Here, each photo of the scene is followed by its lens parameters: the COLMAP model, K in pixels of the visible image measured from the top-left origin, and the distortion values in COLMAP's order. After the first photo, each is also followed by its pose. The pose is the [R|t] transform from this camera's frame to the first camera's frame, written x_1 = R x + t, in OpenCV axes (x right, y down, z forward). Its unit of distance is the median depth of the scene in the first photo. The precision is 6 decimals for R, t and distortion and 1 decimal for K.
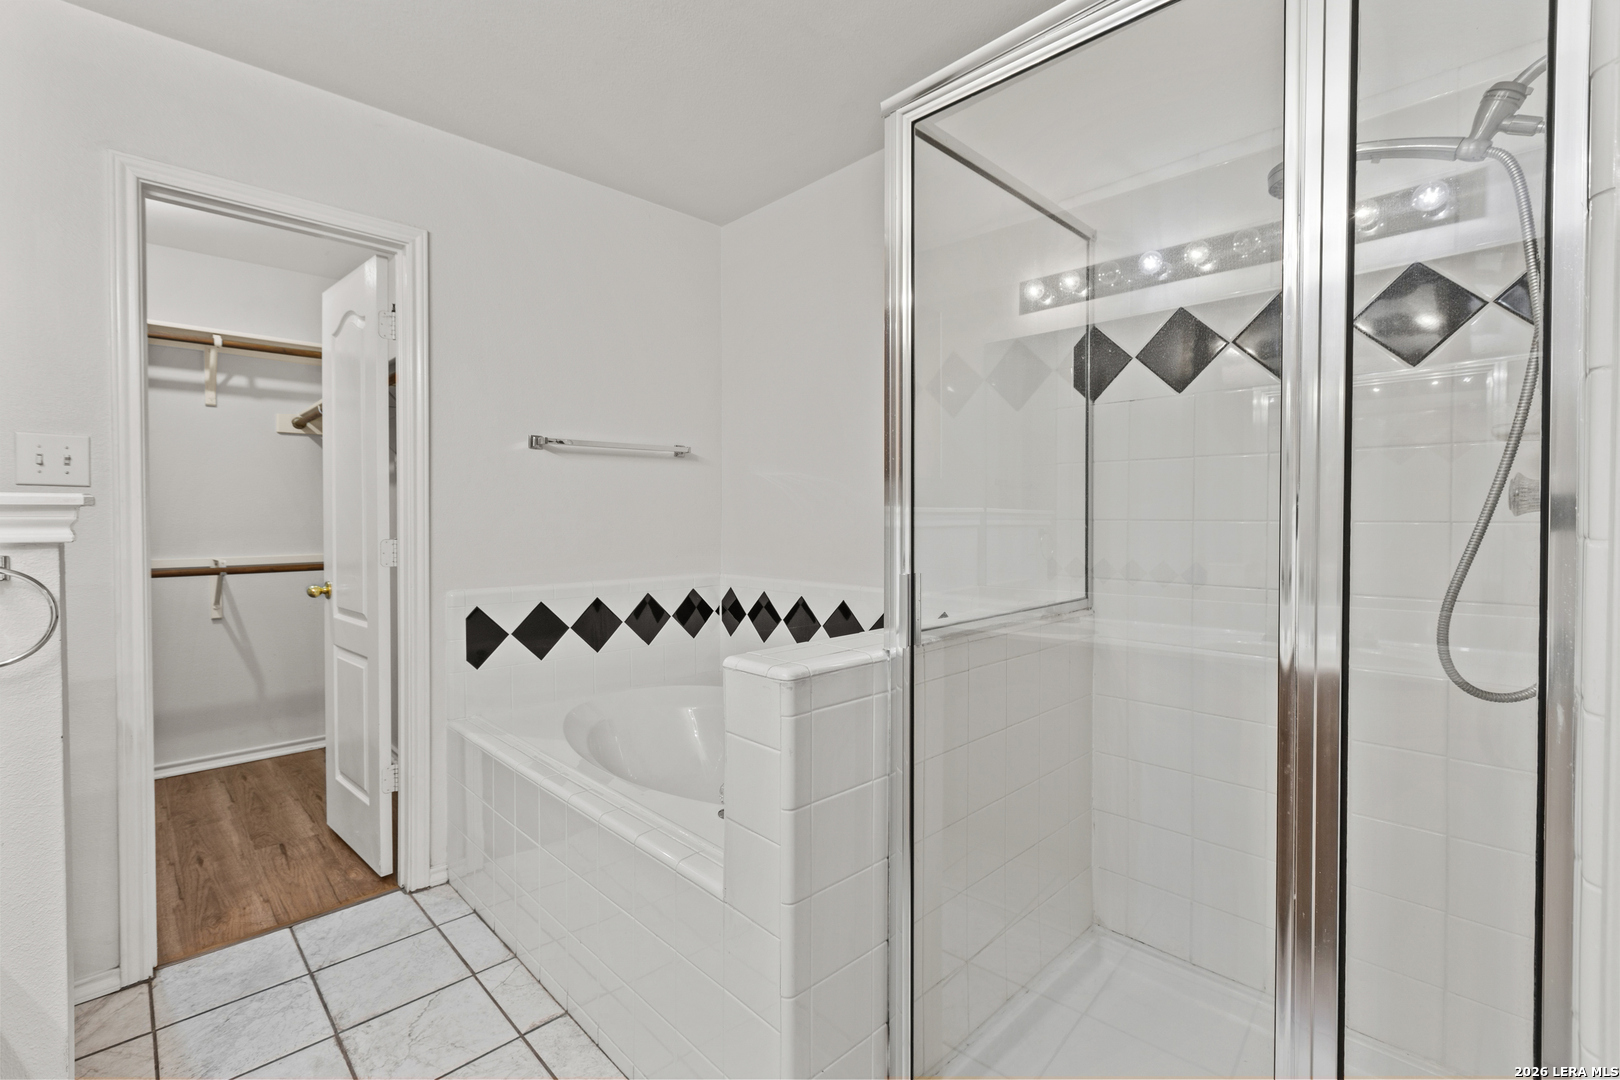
lens RADIAL K [[728.9, 0, 803.1], [0, 728.9, 530.3], [0, 0, 1]] dist [0.010786, 0.000532]
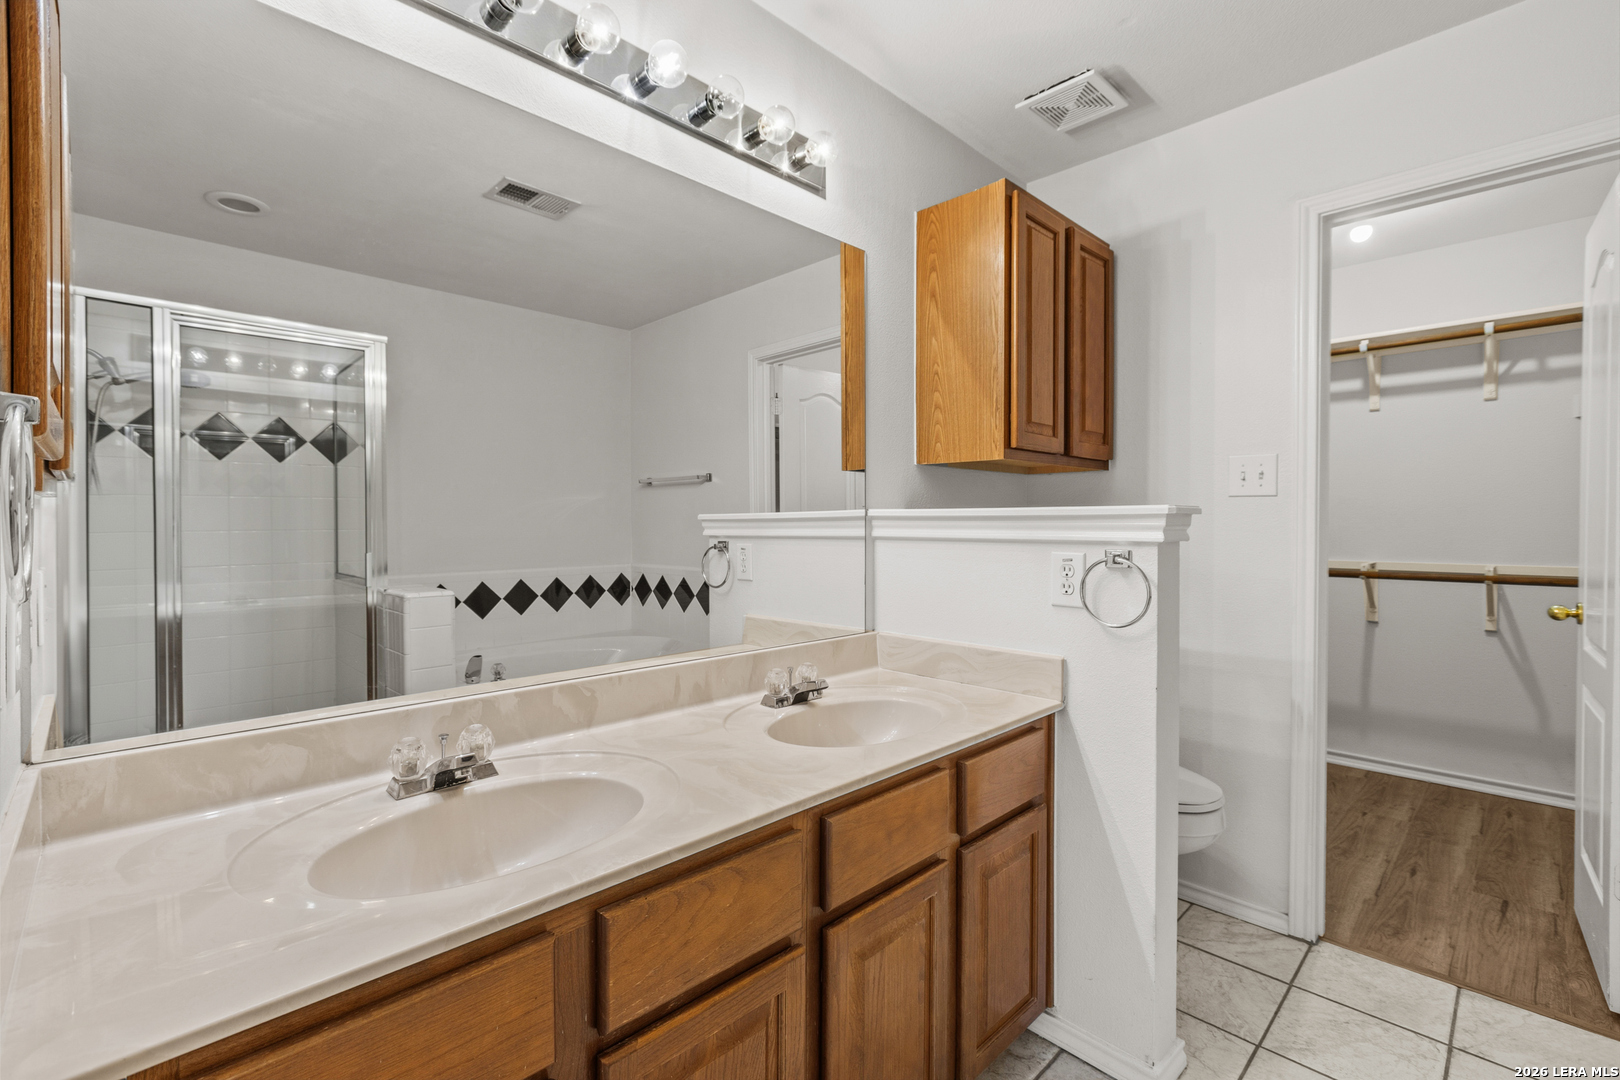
lens RADIAL K [[728.9, 0, 797.1], [0, 728.9, 526.9], [0, 0, 1]] dist [0.010786, 0.000532]
pose [[0.023168, 0.008886, -0.999692, 0.143495], [-0.015793, 0.999839, 0.008522, -0.005531], [0.999607, 0.015591, 0.023304, 0.156995]]
